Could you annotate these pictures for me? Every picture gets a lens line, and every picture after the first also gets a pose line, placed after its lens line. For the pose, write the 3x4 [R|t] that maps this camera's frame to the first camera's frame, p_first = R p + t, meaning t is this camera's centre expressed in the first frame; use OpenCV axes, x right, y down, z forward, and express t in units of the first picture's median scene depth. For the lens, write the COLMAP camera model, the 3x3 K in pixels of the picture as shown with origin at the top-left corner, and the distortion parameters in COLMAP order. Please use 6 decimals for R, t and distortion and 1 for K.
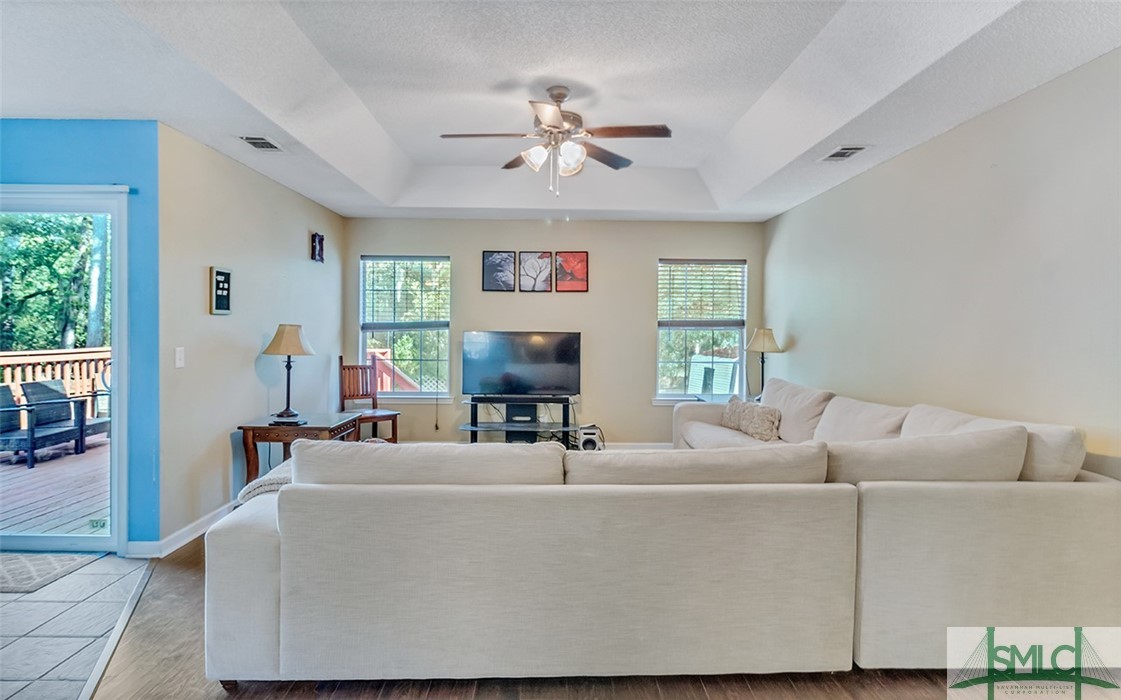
lens RADIAL K [[616.7, 0, 563.0], [0, 616.7, 336.7], [0, 0, 1]] dist [0.001325, -0.000810]
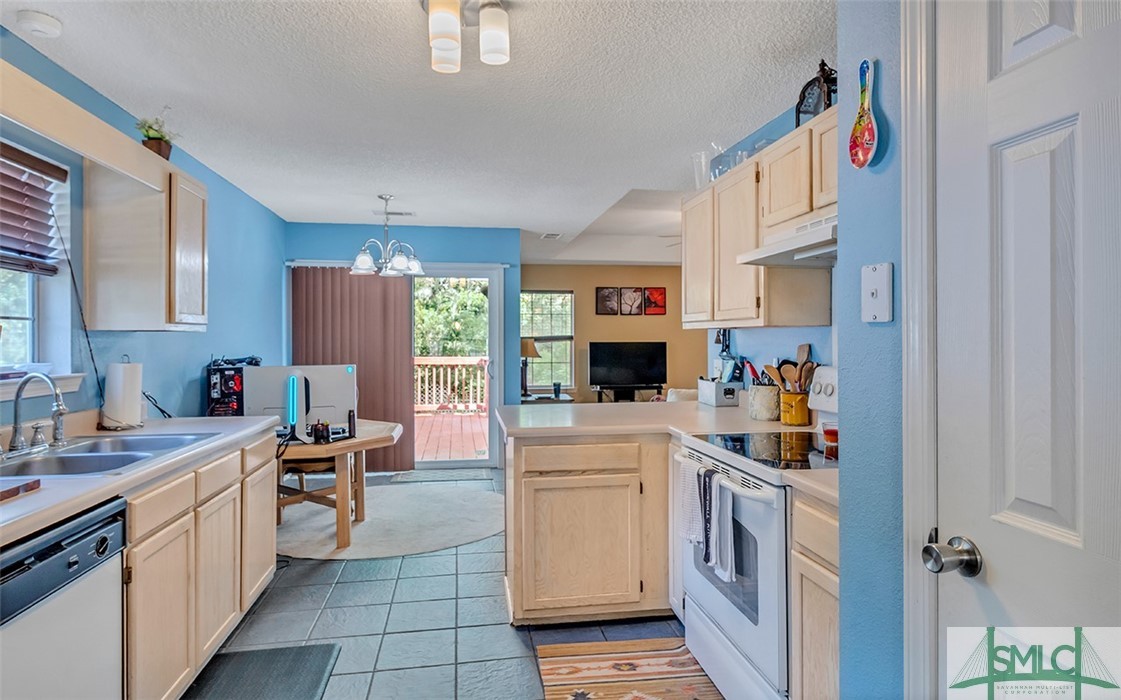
lens RADIAL K [[616.7, 0, 563.0], [0, 616.7, 336.7], [0, 0, 1]] dist [0.001325, -0.000810]
pose [[0.988003, -0.010857, 0.154050, -0.436334], [0.013392, 0.999791, -0.015432, 0.000341], [-0.153851, 0.017310, 0.987942, -0.435395]]
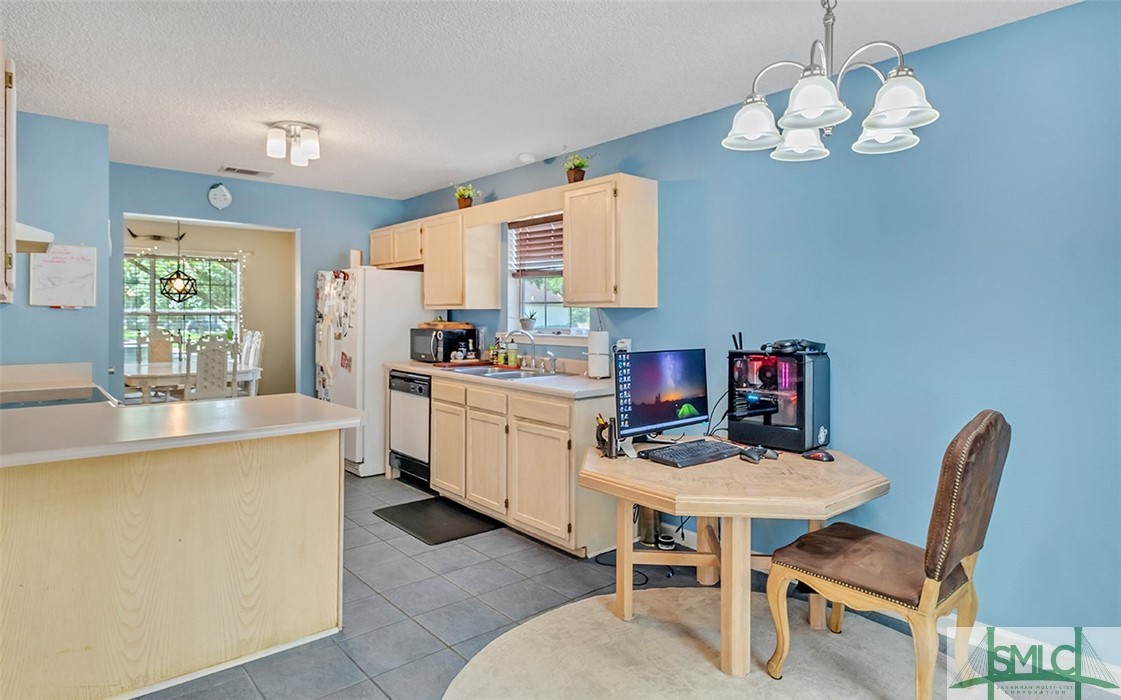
lens RADIAL K [[643.7, 0, 575.1], [0, 643.7, 310.5], [0, 0, 1]] dist [0.004836, 0.000112]
pose [[-0.762371, -0.012852, -0.647012, -0.254456], [-0.015776, 0.999875, -0.001272, -0.009691], [0.646948, 0.009238, -0.762479, 0.484232]]
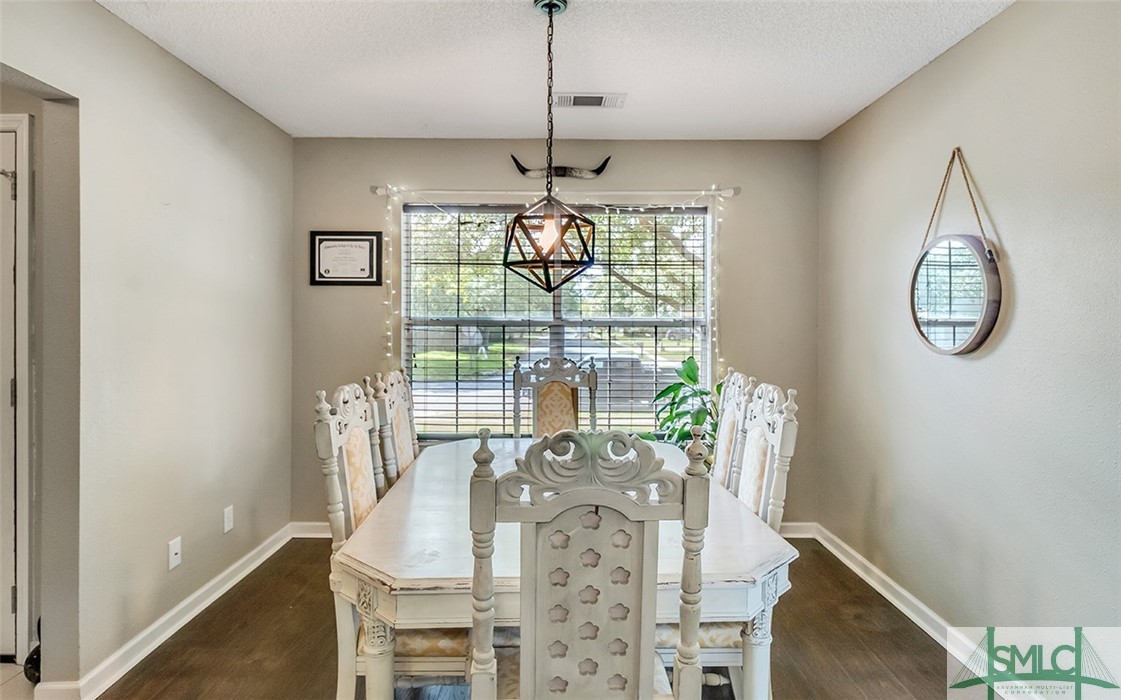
lens RADIAL K [[614.1, 0, 566.1], [0, 614.1, 318.8], [0, 0, 1]] dist [-0.000412, 0.000358]
pose [[-0.999894, -0.012097, 0.008085, -0.441159], [-0.012043, 0.999905, 0.006730, -0.001192], [-0.008166, 0.006632, -0.999945, -0.336707]]
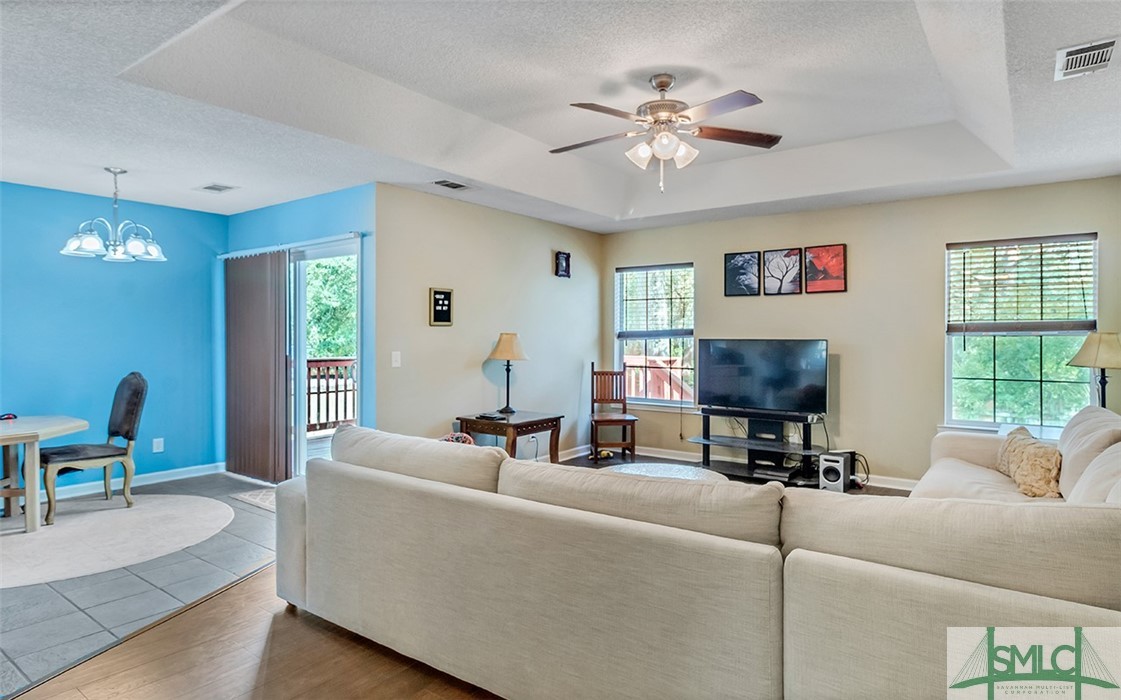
lens RADIAL K [[620.5, 0, 559.6], [0, 620.5, 334.3], [0, 0, 1]] dist [0.000876, 0.000455]
pose [[0.794897, -0.008280, -0.606688, 0.244049], [-0.003351, 0.999832, -0.018036, 0.001802], [0.606735, 0.016370, 0.794735, 0.094597]]
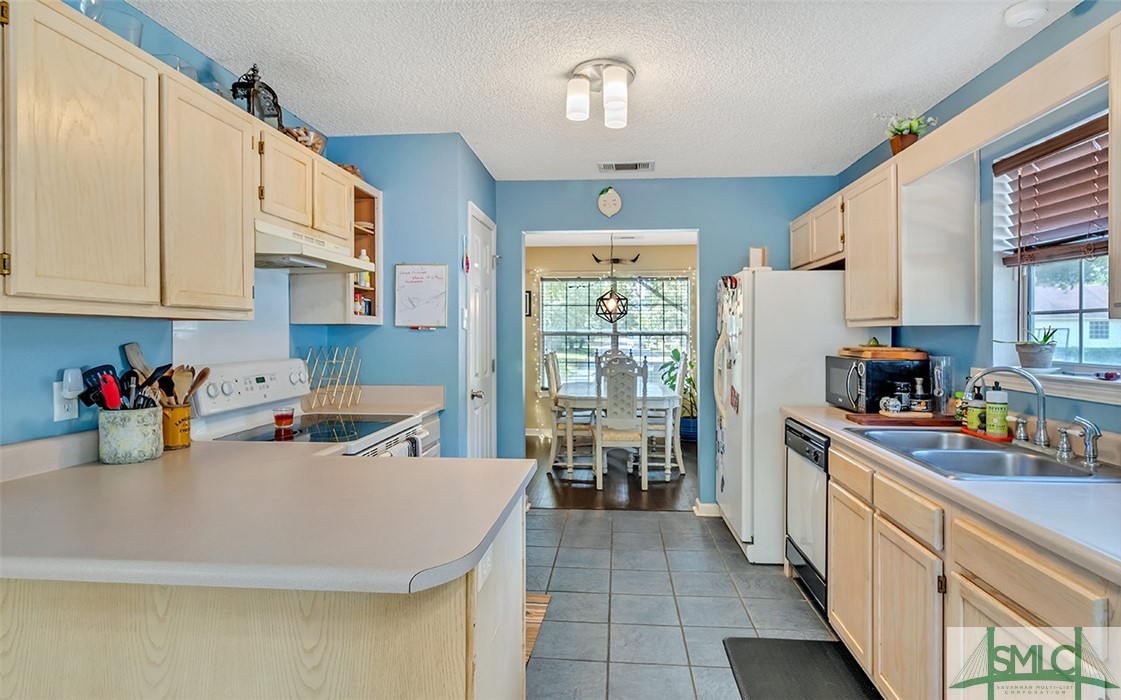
lens RADIAL K [[616.7, 0, 563.0], [0, 616.7, 336.7], [0, 0, 1]] dist [0.001325, -0.000810]
pose [[-0.994353, -0.007208, 0.105874, -0.454874], [-0.005227, 0.999806, 0.018975, -0.009663], [-0.105990, 0.018314, -0.994199, 0.272291]]
